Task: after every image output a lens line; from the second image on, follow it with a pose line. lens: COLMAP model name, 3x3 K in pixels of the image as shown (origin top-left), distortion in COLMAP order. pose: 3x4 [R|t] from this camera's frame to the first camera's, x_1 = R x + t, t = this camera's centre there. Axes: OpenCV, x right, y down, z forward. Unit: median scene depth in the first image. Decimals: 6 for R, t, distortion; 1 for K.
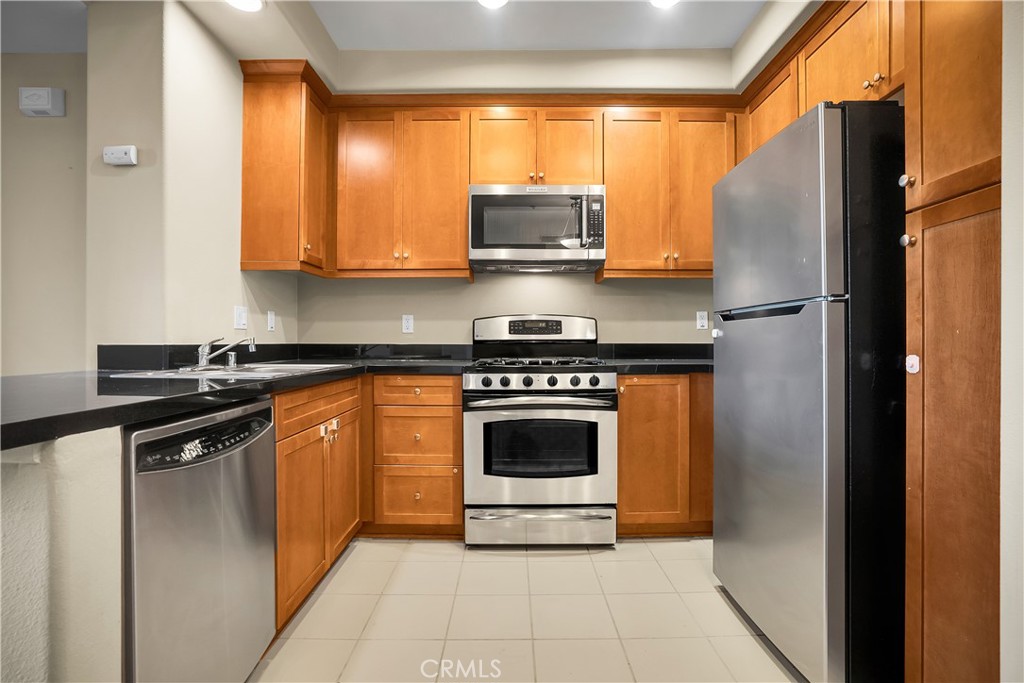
lens RADIAL K [[494.6, 0, 514.7], [0, 494.6, 339.1], [0, 0, 1]] dist [-0.037292, 0.000378]
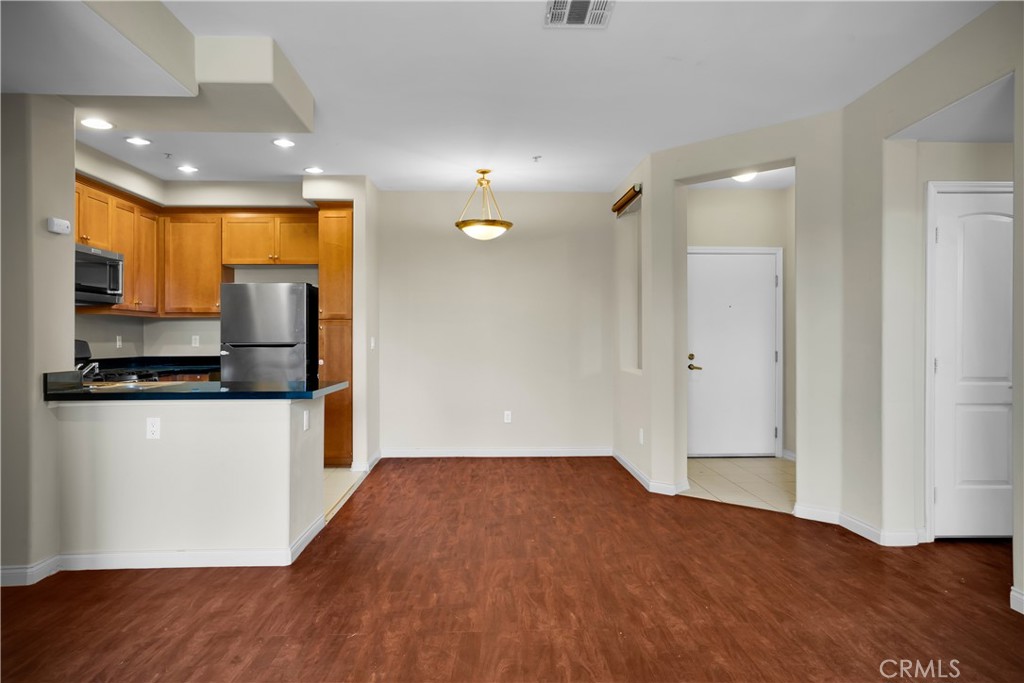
lens RADIAL K [[655.4, 0, 508.0], [0, 655.4, 340.8], [0, 0, 1]] dist [-0.002011, 0.003184]
pose [[-0.029781, -0.001892, 0.999555, -1.805322], [-0.000944, 0.999998, 0.001864, -0.052375], [-0.999556, -0.000888, -0.029782, -0.108550]]
